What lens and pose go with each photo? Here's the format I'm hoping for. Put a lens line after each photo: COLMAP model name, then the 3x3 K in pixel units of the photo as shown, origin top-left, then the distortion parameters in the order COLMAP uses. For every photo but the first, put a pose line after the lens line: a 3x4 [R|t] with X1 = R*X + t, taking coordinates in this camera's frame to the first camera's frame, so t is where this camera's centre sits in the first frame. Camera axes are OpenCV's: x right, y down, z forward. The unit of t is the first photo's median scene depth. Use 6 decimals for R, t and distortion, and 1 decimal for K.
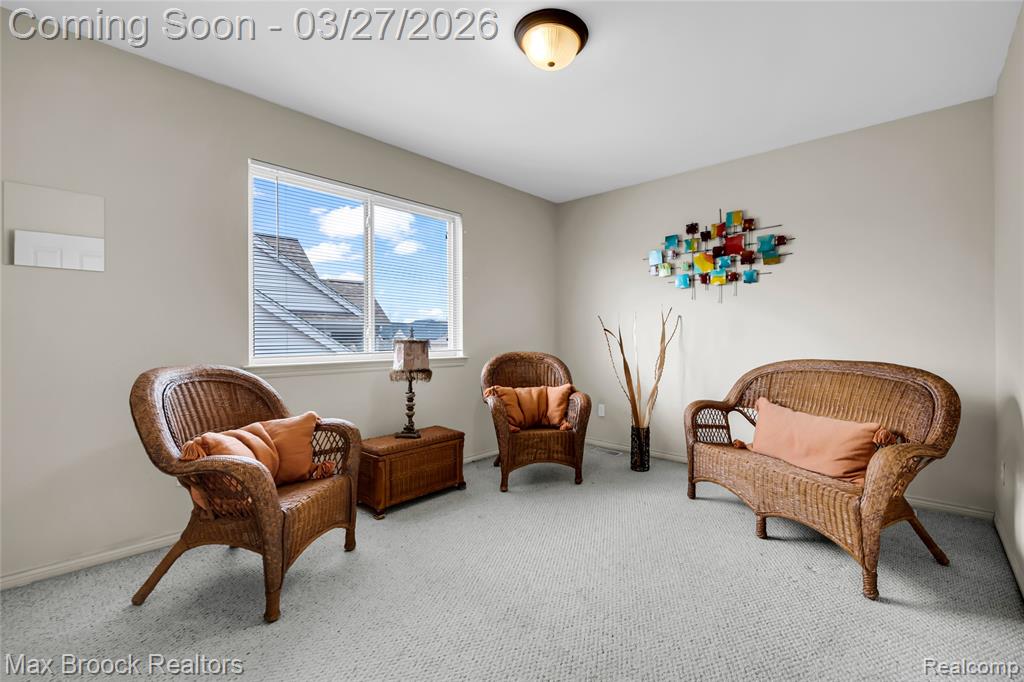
lens RADIAL K [[502.9, 0, 509.5], [0, 502.9, 338.5], [0, 0, 1]] dist [0.000959, 0.000005]
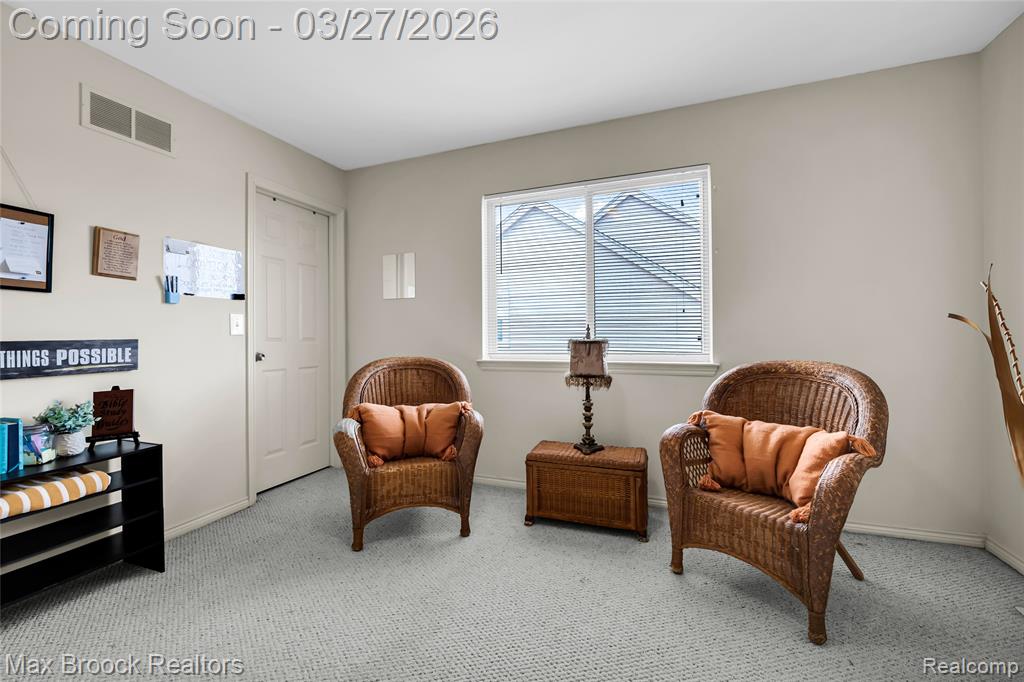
lens RADIAL K [[420.5, 0, 512.2], [0, 420.5, 339.5], [0, 0, 1]] dist [0.000880, -0.000066]
pose [[0.324360, 0.004401, -0.945924, 0.446458], [0.002784, 0.999980, 0.005607, -0.002102], [0.945930, -0.004452, 0.324341, 0.639703]]
